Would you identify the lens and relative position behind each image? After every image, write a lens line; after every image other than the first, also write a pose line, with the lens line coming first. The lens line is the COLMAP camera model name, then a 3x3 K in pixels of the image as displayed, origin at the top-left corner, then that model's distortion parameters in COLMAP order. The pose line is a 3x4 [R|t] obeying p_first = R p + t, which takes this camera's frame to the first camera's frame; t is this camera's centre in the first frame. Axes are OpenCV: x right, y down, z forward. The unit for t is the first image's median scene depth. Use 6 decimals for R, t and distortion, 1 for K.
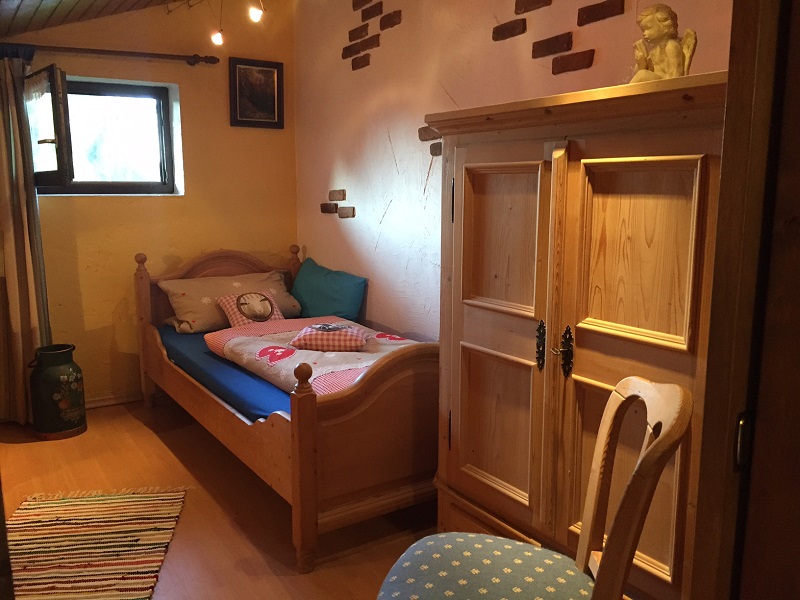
lens RADIAL K [[683.1, 0, 400.0], [0, 683.1, 300.0], [0, 0, 1]] dist [0.049847, -0.089402]
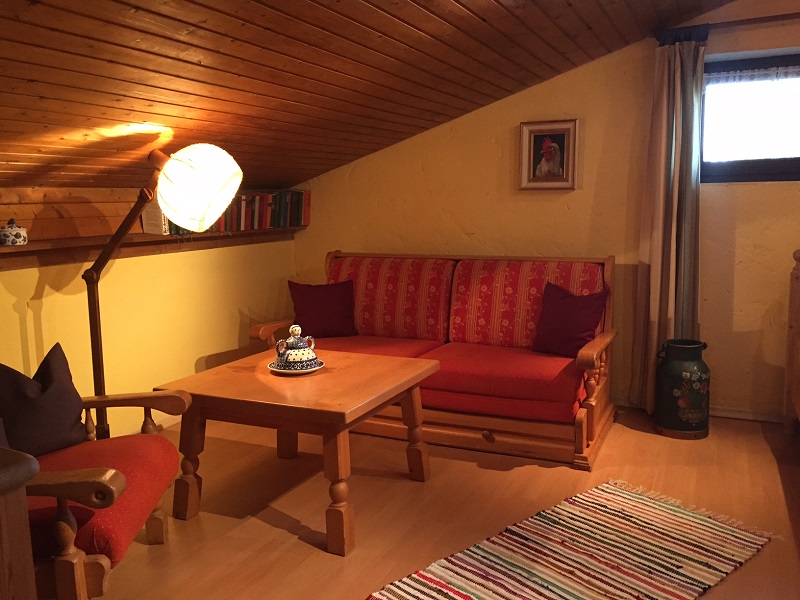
lens RADIAL K [[683.1, 0, 400.0], [0, 683.1, 300.0], [0, 0, 1]] dist [0.049847, -0.089402]
pose [[0.523892, 0.109152, -0.844762, 0.109587], [-0.127195, 0.990661, 0.049121, 0.019118], [0.842234, 0.081715, 0.532883, 0.196852]]
